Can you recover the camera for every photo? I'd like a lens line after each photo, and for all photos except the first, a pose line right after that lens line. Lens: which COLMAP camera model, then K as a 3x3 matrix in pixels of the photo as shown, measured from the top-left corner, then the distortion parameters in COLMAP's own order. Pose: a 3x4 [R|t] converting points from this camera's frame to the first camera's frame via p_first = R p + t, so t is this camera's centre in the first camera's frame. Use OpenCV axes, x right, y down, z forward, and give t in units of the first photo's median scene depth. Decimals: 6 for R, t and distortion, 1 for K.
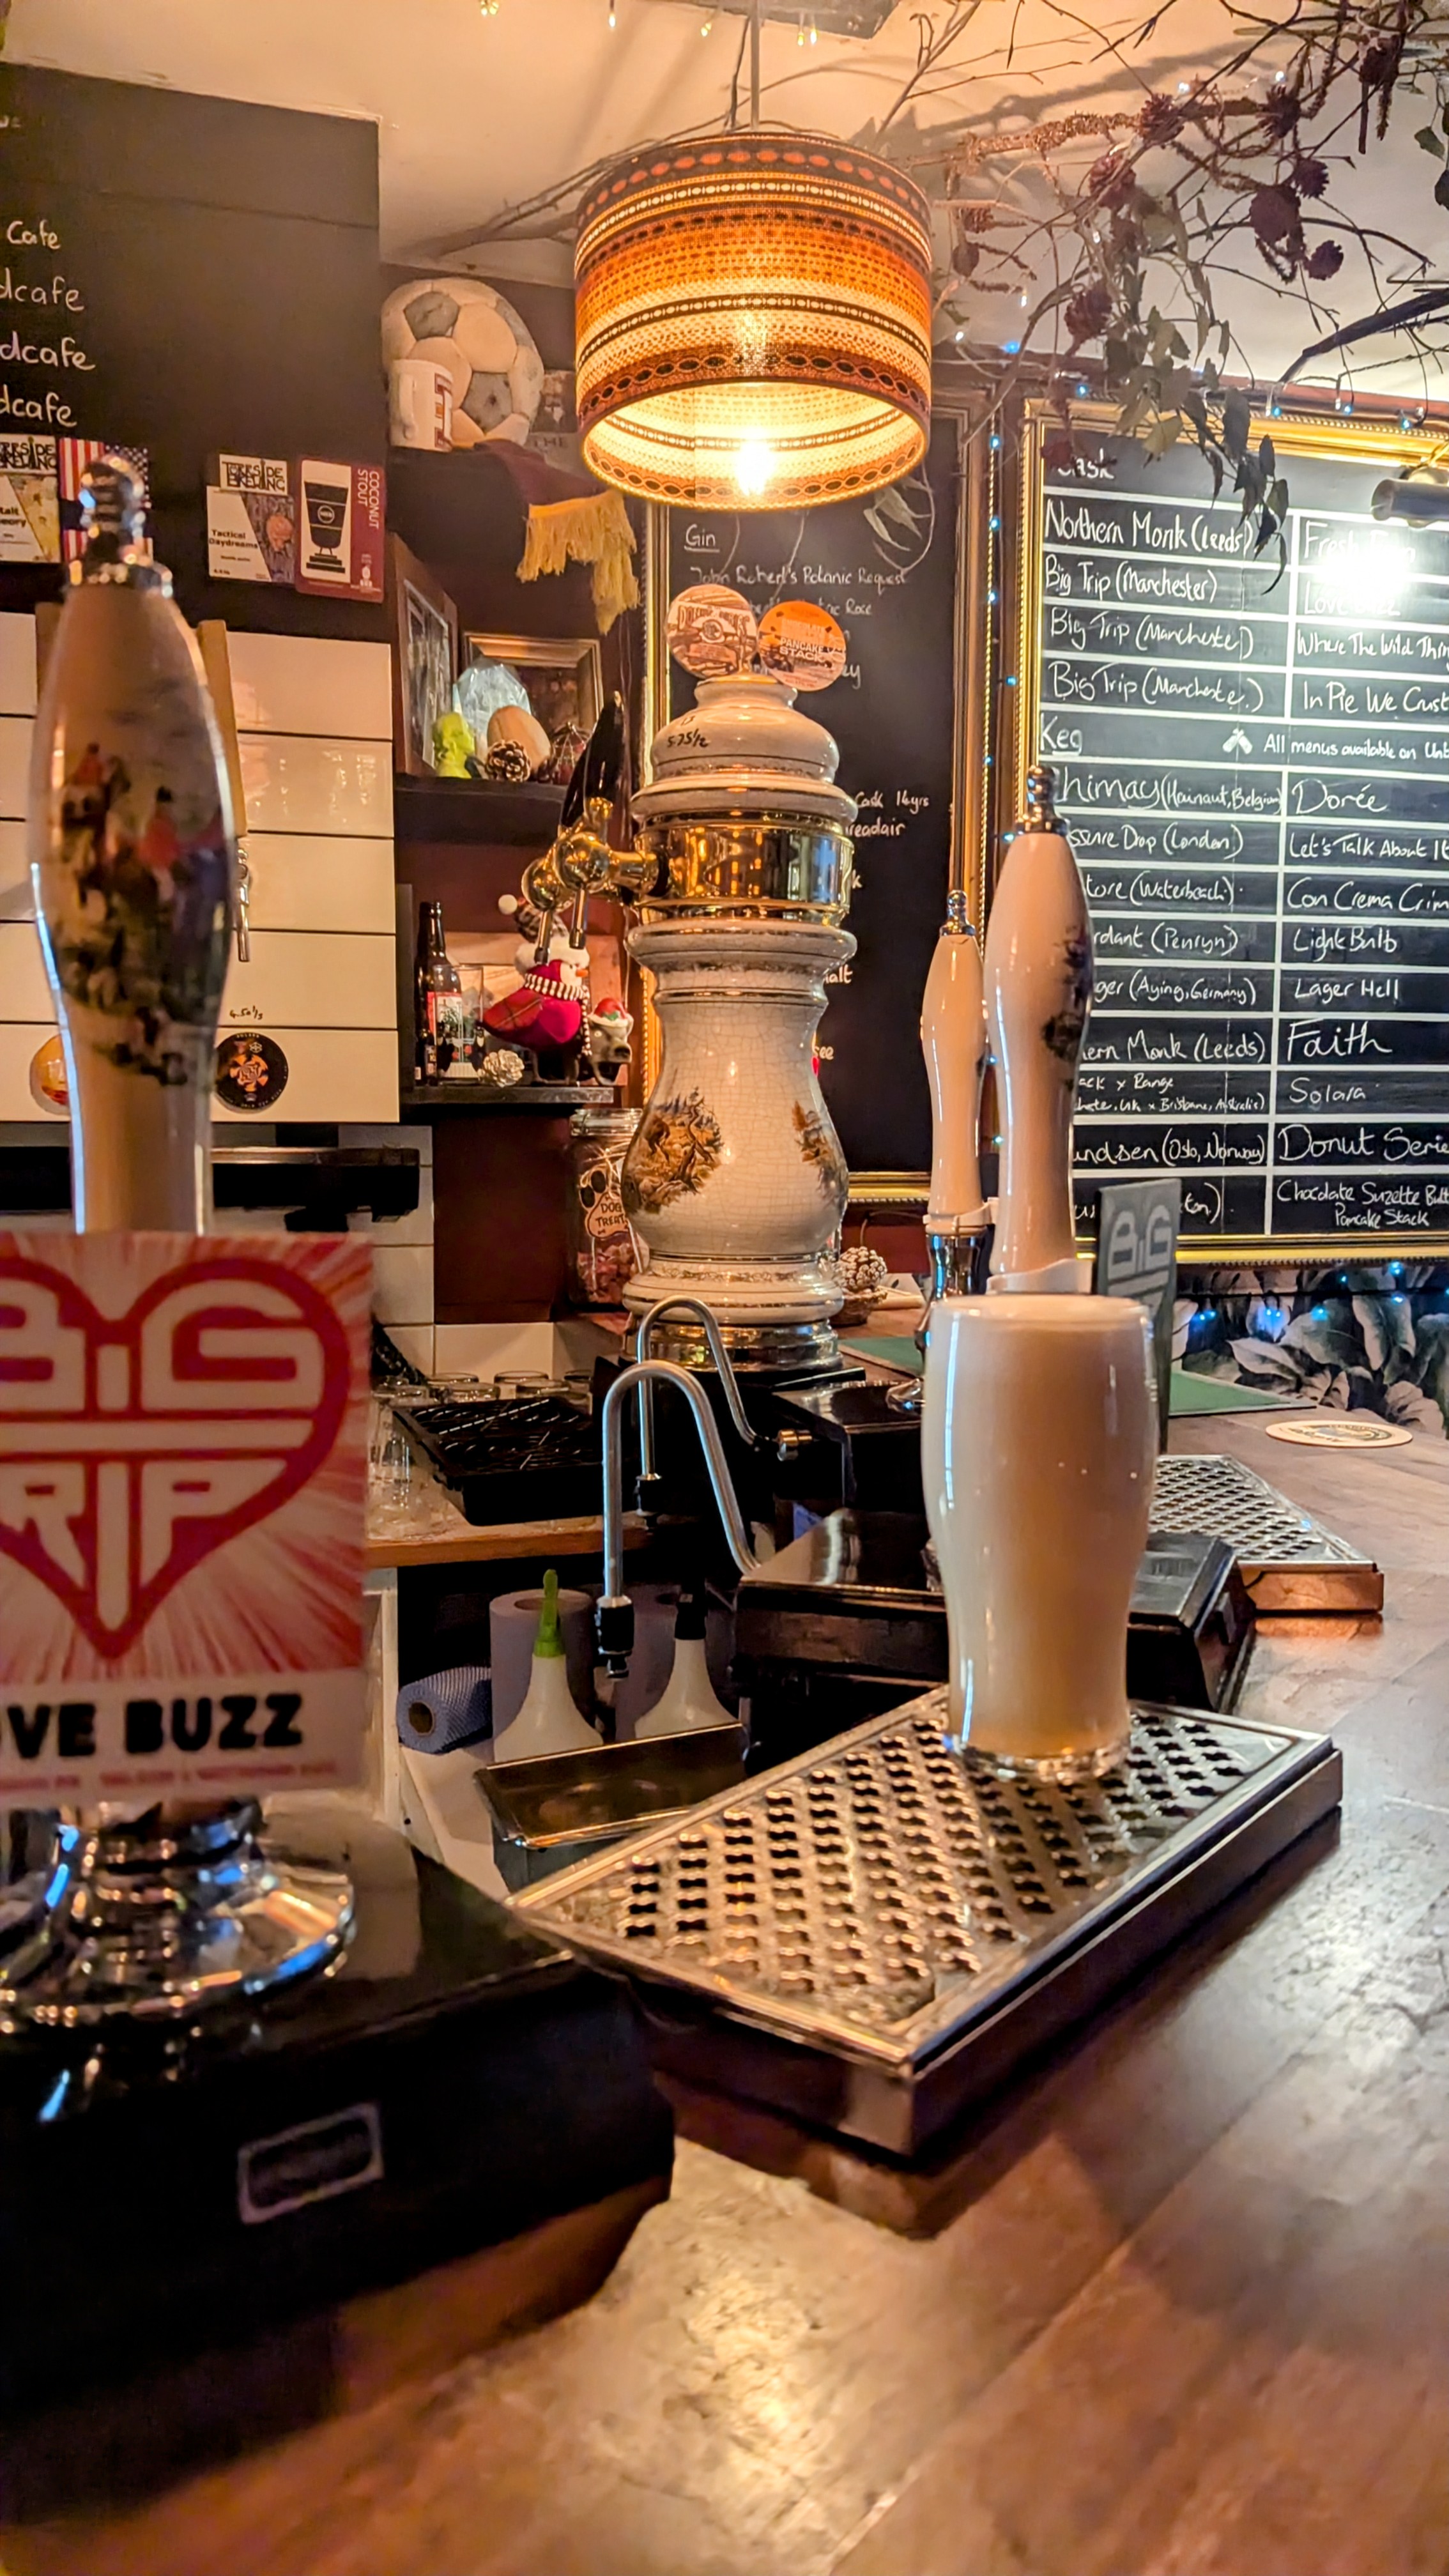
lens RADIAL K [[1798.5, 0, 721.1], [0, 1798.5, 1283.3], [0, 0, 1]] dist [0.044845, -0.019470]
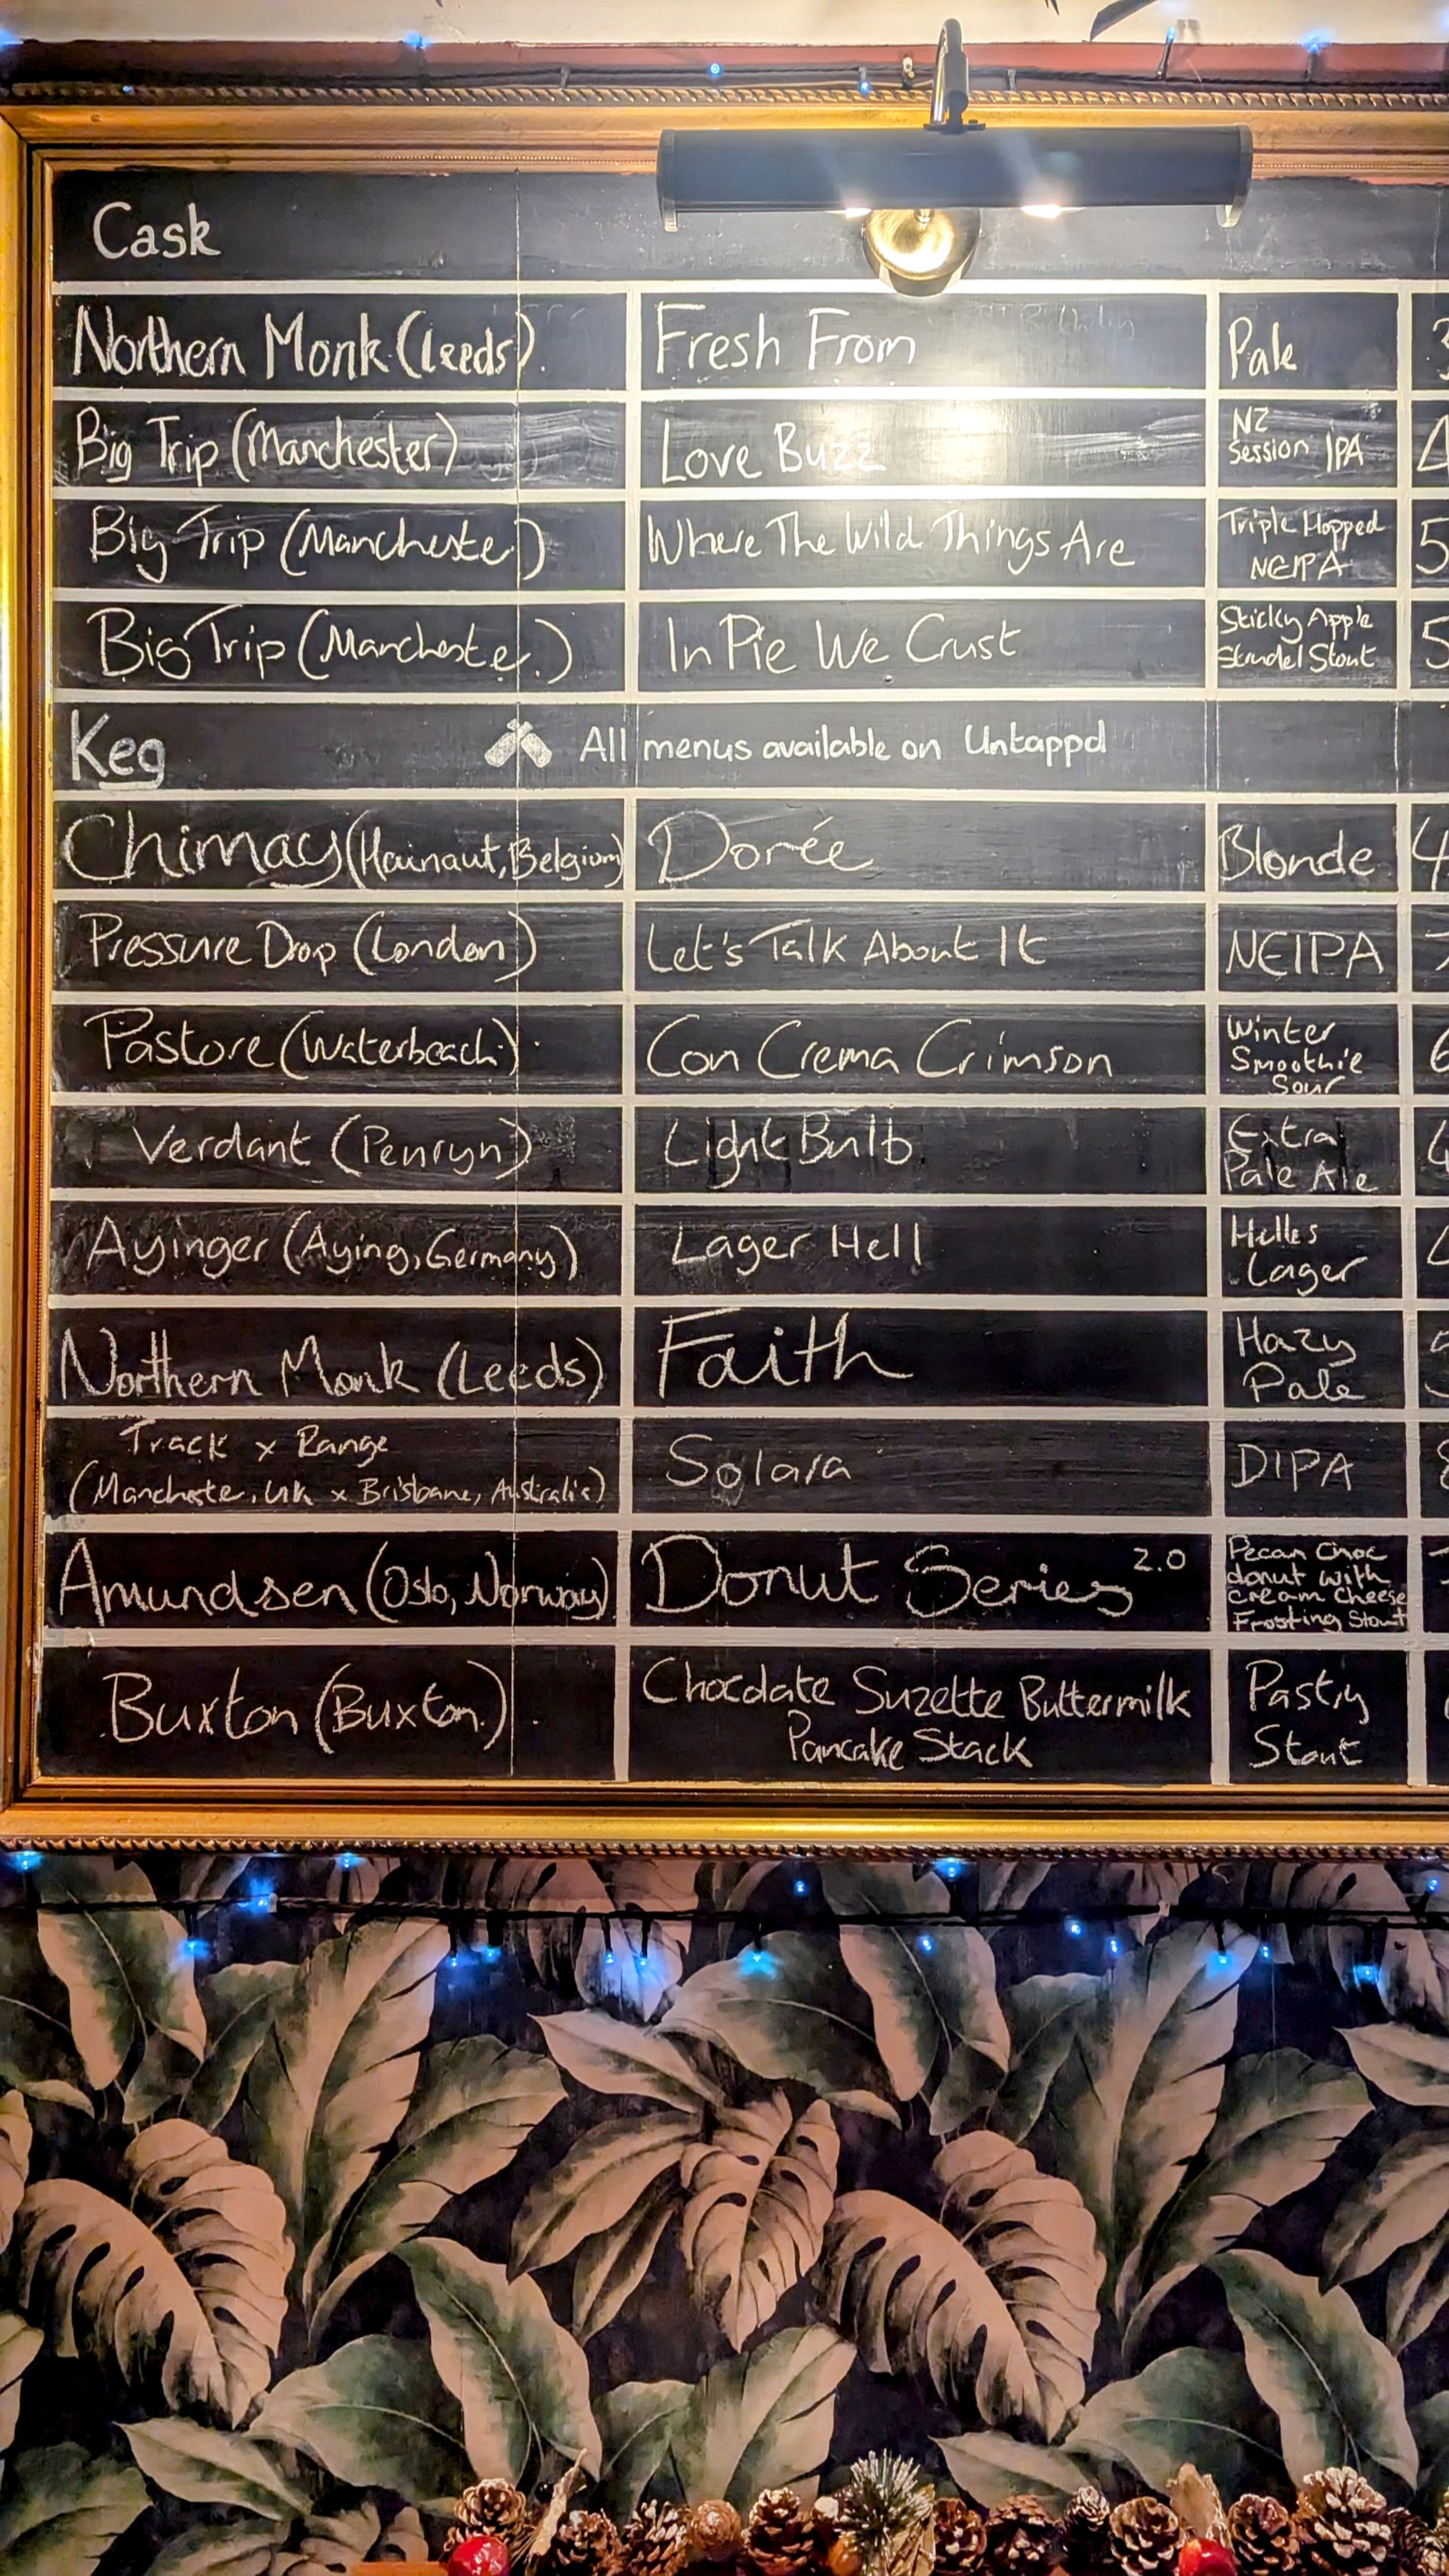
lens RADIAL K [[1798.5, 0, 728.0], [0, 1798.5, 1294.0], [0, 0, 1]] dist [0.044845, -0.019470]
pose [[0.959791, -0.010213, -0.280530, 0.465614], [-0.029148, 0.990310, -0.135780, -0.088366], [0.279199, 0.138498, 0.950193, 0.567984]]
